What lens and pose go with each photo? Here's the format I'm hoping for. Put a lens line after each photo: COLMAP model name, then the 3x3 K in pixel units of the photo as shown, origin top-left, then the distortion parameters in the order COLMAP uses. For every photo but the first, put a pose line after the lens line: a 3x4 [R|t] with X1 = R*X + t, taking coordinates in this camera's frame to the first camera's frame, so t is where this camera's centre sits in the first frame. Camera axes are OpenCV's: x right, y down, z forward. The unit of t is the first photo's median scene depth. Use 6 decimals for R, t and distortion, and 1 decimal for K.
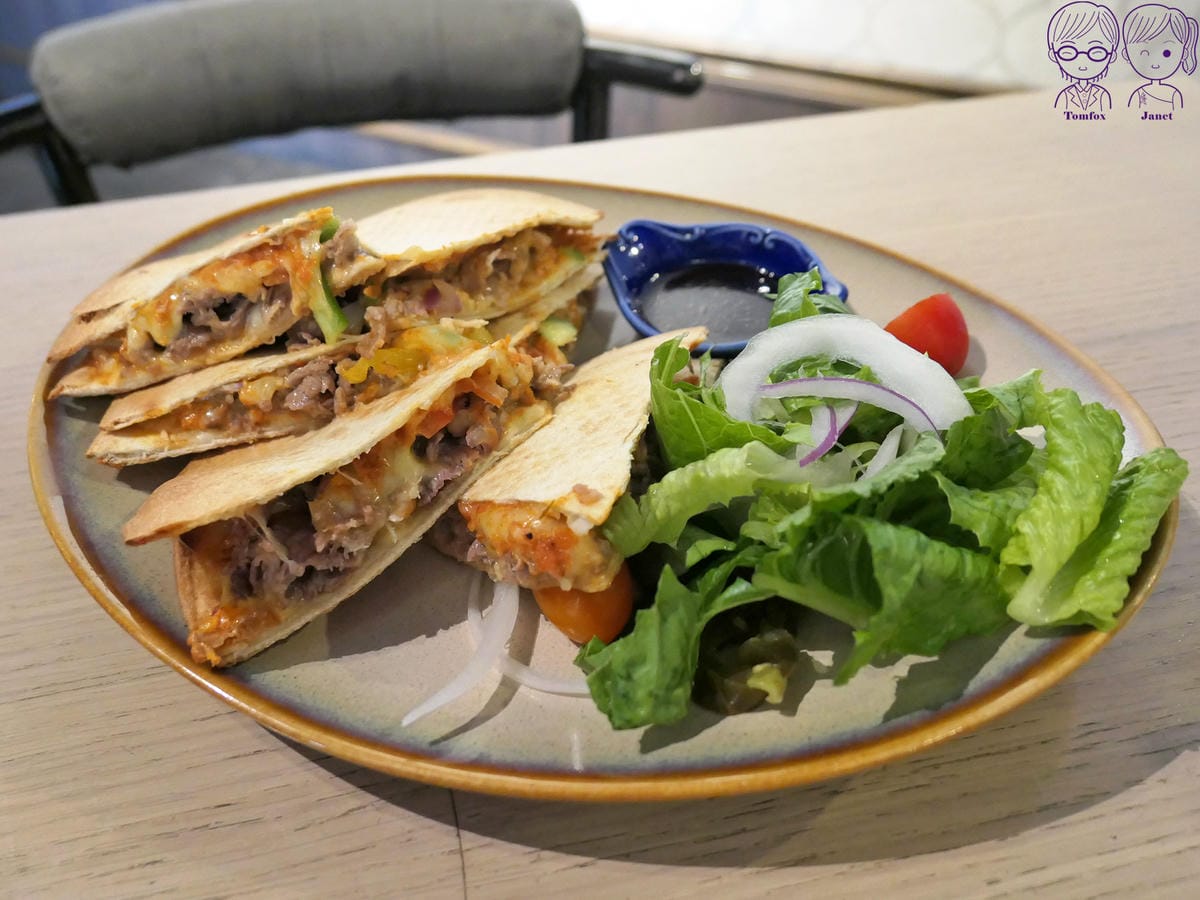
lens RADIAL K [[900.2, 0, 600.0], [0, 900.2, 450.0], [0, 0, 1]] dist [-0.000671, -0.204943]
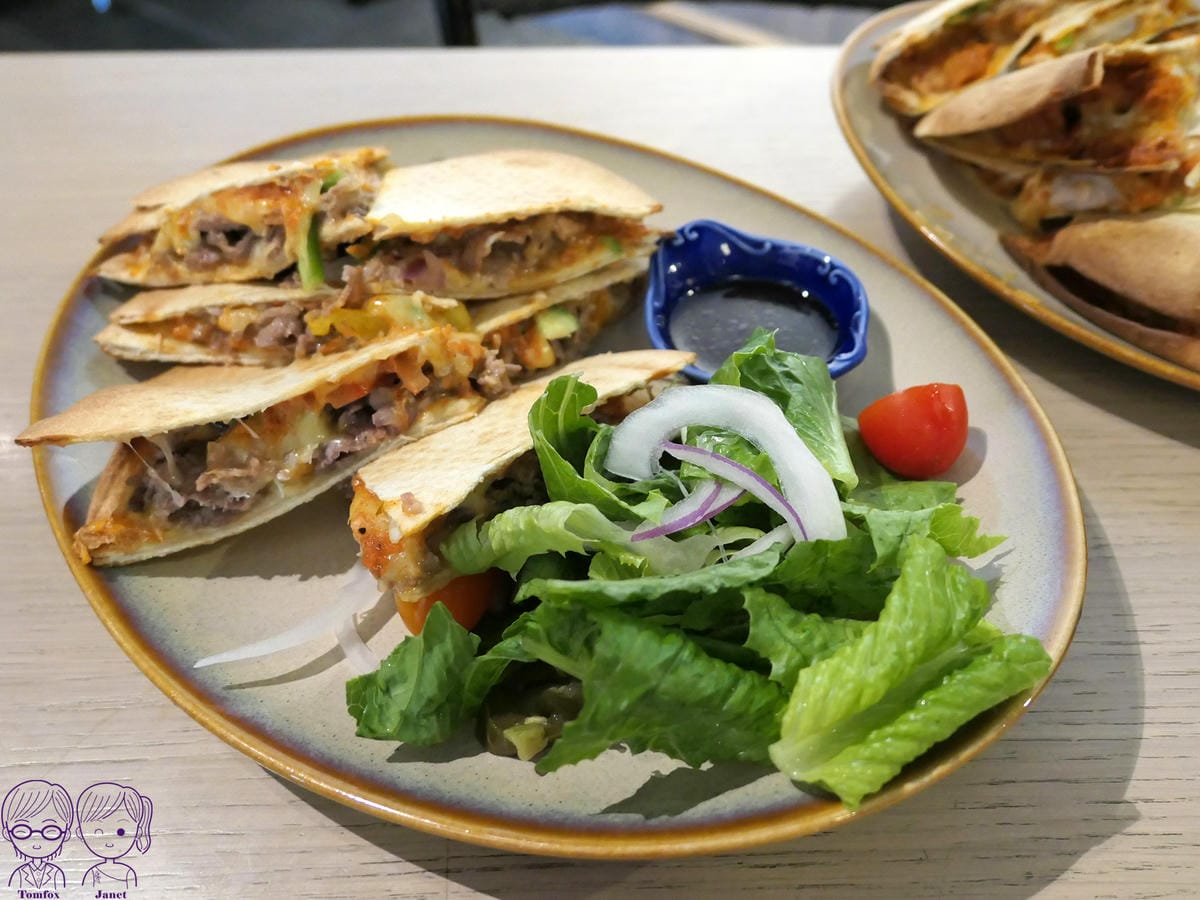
lens RADIAL K [[917.1, 0, 599.9], [0, 917.1, 484.3], [0, 0, 1]] dist [-0.076632, 0.002183]
pose [[0.948331, 0.267193, -0.171102, 0.265741], [-0.248539, 0.960799, 0.122855, -0.118532], [0.197221, -0.073982, 0.977564, 0.021572]]
